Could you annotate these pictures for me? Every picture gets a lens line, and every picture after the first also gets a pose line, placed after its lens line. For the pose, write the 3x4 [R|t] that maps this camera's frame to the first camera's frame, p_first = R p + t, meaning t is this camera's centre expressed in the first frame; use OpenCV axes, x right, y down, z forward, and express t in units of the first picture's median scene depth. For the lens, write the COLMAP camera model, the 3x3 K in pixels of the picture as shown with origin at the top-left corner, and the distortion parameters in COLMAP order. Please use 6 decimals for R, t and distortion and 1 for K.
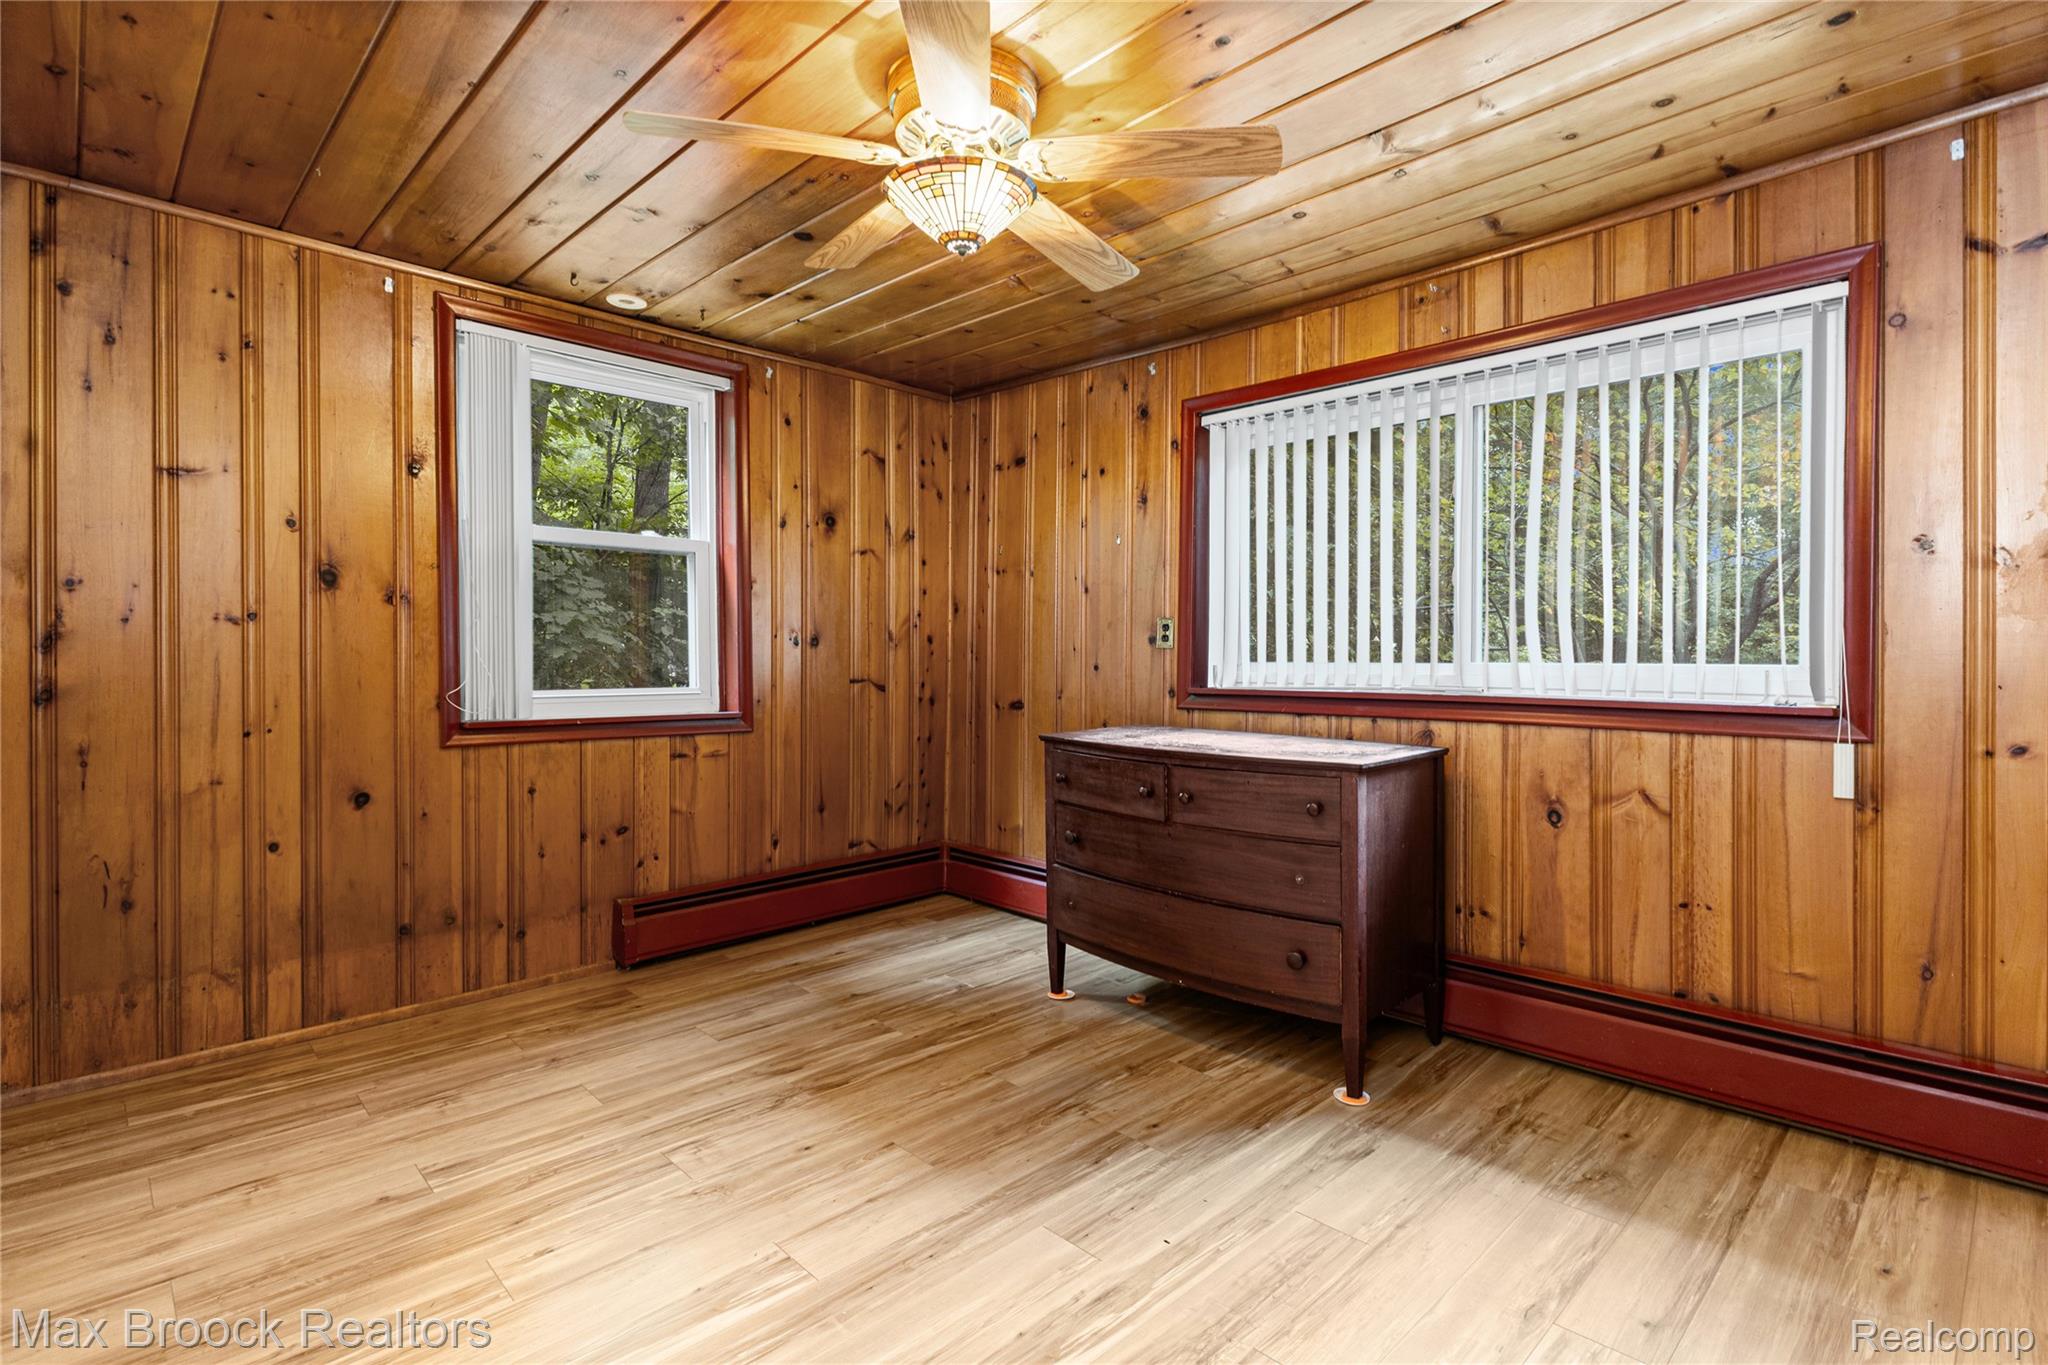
lens RADIAL K [[984.4, 0, 1061.3], [0, 984.4, 675.2], [0, 0, 1]] dist [-0.002605, -0.000398]
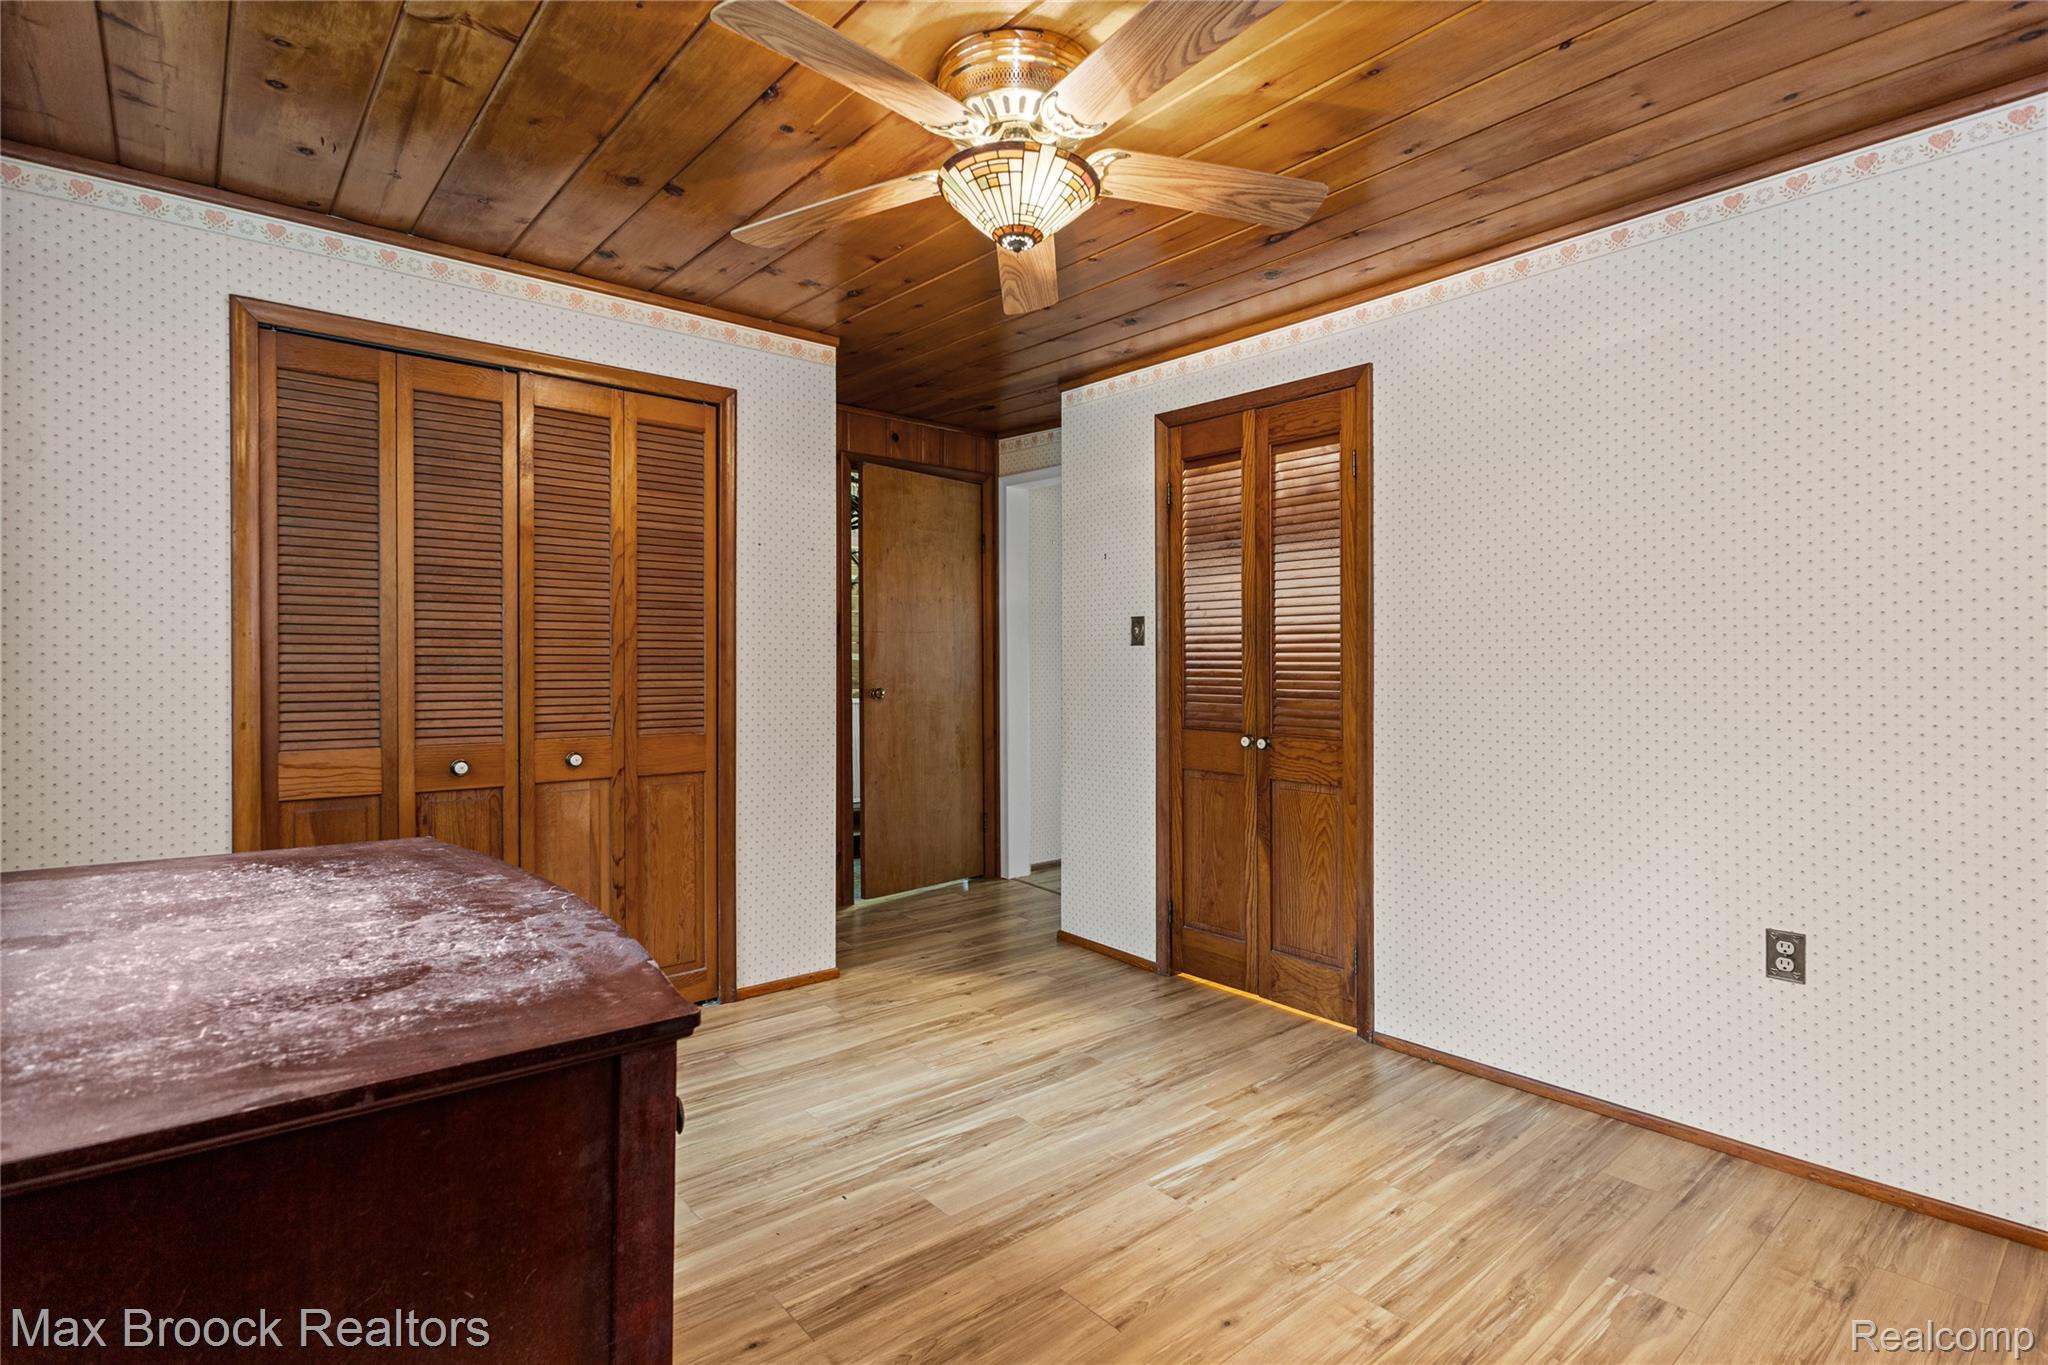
lens RADIAL K [[980.9, 0, 1024.0], [0, 980.9, 682.5], [0, 0, 1]] dist [-0.000913, -0.000308]
pose [[-0.995209, -0.008762, 0.097378, -0.151549], [-0.005388, 0.999378, 0.034863, -0.038662], [-0.097623, 0.034171, -0.994637, 1.565784]]
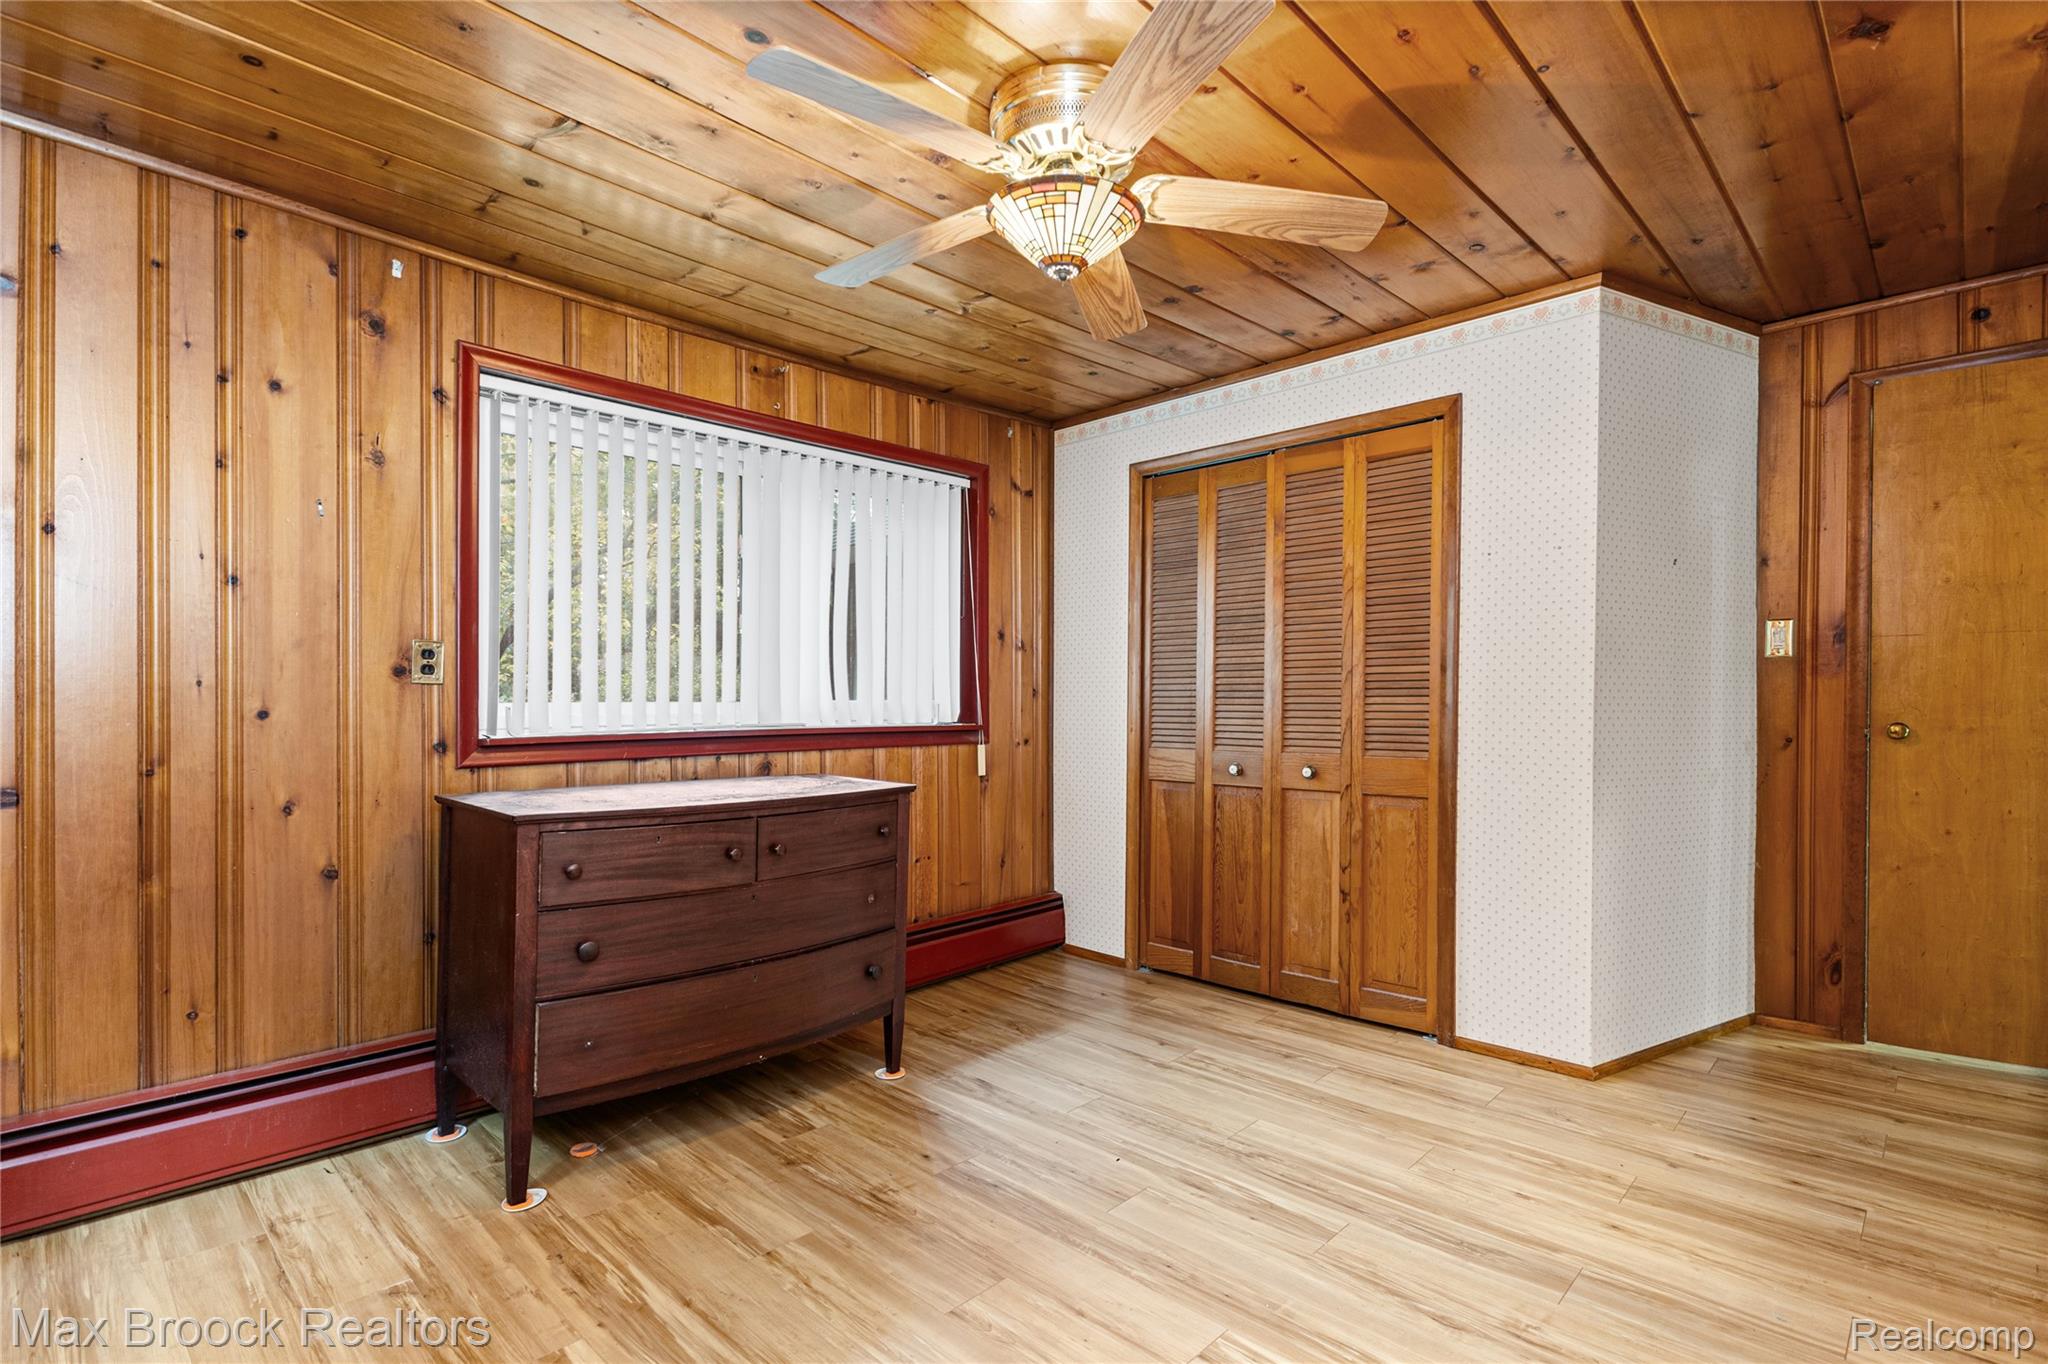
lens RADIAL K [[970.2, 0, 1028.7], [0, 970.2, 711.4], [0, 0, 1]] dist [0.002595, -0.000083]
pose [[-0.016807, -0.017163, 0.999711, -0.849881], [0.019121, 0.999664, 0.017483, -0.016805], [-0.999676, 0.019409, -0.016473, 0.848962]]
